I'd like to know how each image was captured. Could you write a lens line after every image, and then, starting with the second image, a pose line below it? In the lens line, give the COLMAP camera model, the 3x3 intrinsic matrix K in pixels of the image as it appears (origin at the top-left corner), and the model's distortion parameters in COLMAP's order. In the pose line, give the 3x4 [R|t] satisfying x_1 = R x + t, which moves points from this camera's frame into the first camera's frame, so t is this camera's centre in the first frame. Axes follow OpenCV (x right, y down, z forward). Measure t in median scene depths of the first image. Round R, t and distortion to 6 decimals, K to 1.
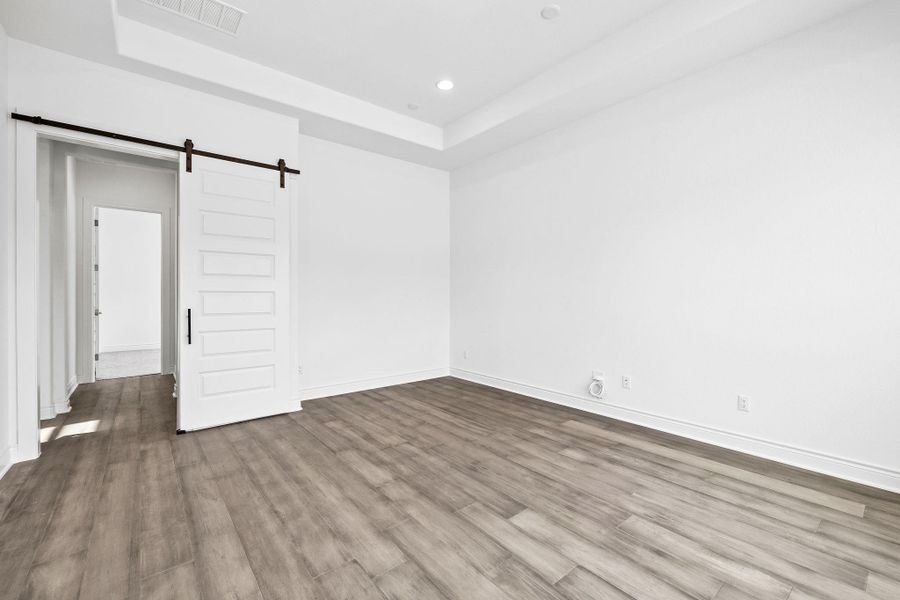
lens RADIAL K [[381.8, 0, 446.1], [0, 381.8, 298.7], [0, 0, 1]] dist [0.003976, -0.001060]
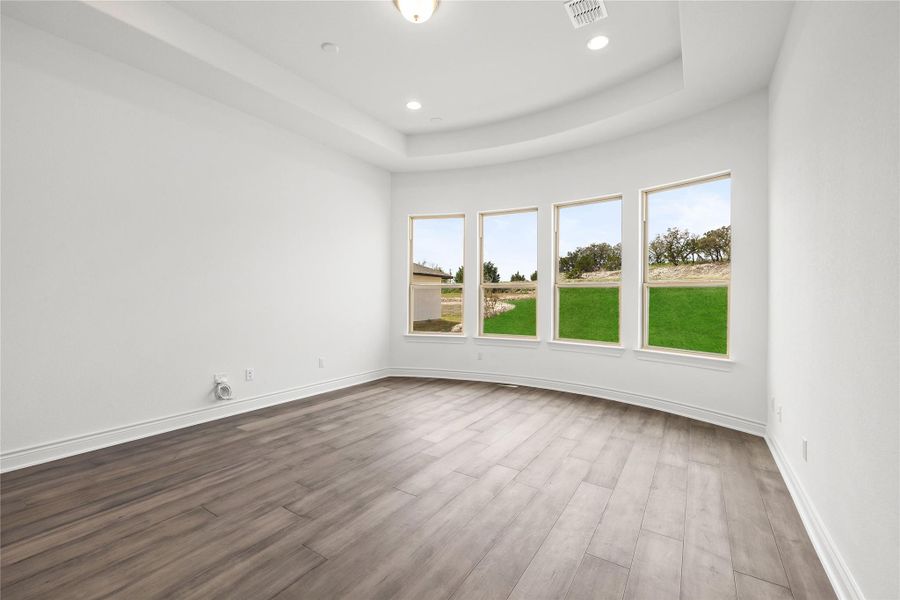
lens RADIAL K [[381.8, 0, 446.9], [0, 381.8, 297.5], [0, 0, 1]] dist [0.003976, -0.001060]
pose [[-0.307556, -0.004696, 0.951519, -0.825751], [-0.000096, 0.999988, 0.004904, -0.006433], [-0.951530, 0.001416, -0.307552, 0.906735]]
